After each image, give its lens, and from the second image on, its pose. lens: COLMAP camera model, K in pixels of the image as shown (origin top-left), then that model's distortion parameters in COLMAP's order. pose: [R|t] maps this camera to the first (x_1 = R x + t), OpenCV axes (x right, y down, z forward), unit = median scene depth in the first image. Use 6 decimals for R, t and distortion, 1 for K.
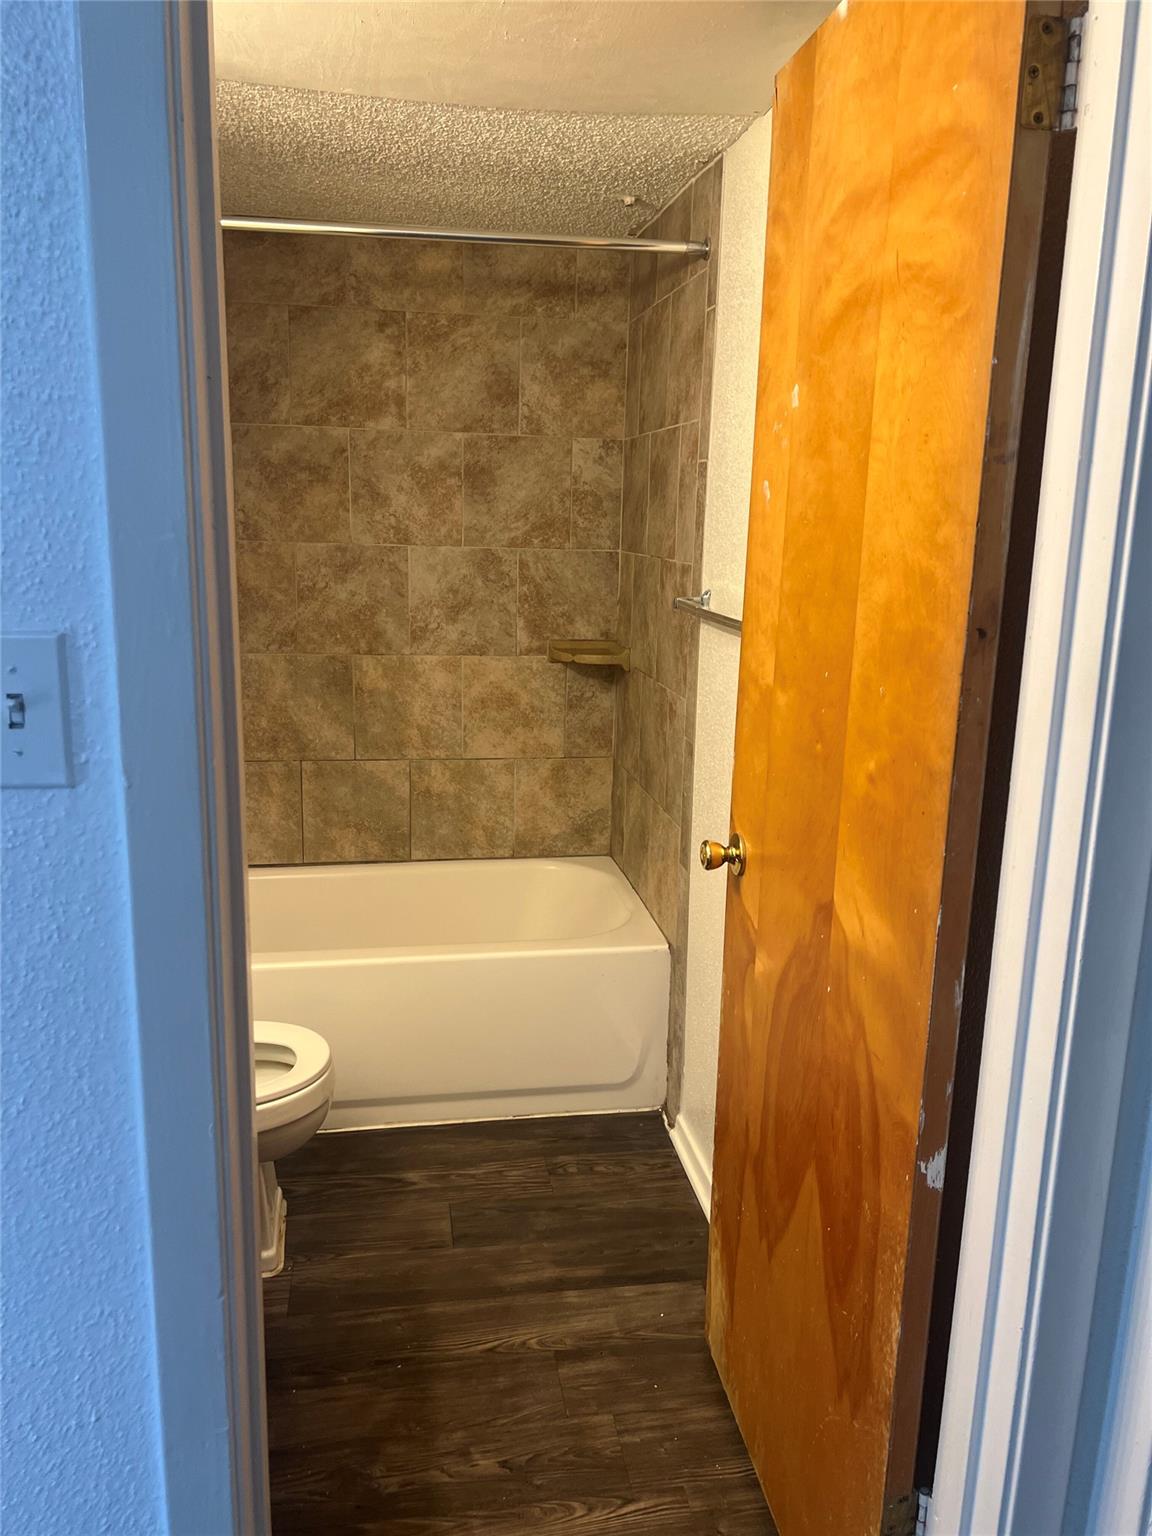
lens RADIAL K [[1192.9, 0, 577.8], [0, 1192.9, 786.3], [0, 0, 1]] dist [0.111011, -0.167589]
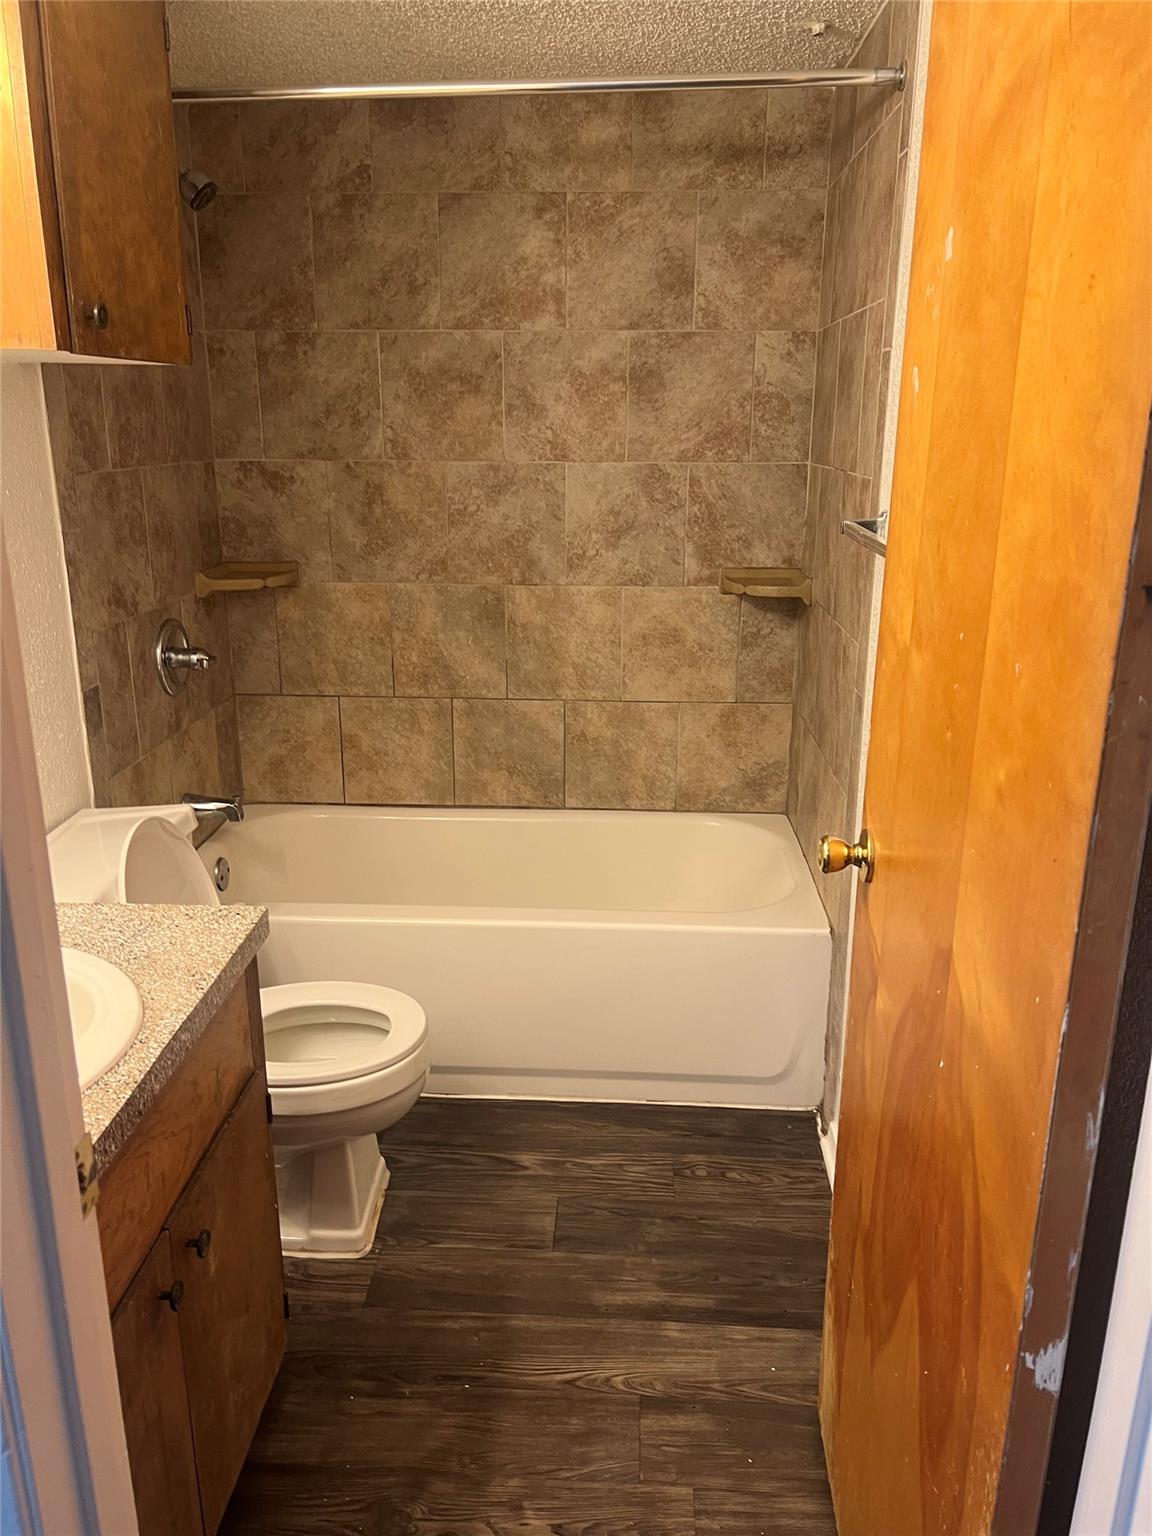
lens RADIAL K [[1164.0, 0, 576.8], [0, 1164.0, 782.8], [0, 0, 1]] dist [0.067630, -0.073613]
pose [[0.973334, 0.047133, -0.224499, 0.079182], [-0.031201, 0.996771, 0.073993, -0.027597], [0.227262, -0.065015, 0.971661, 0.141372]]
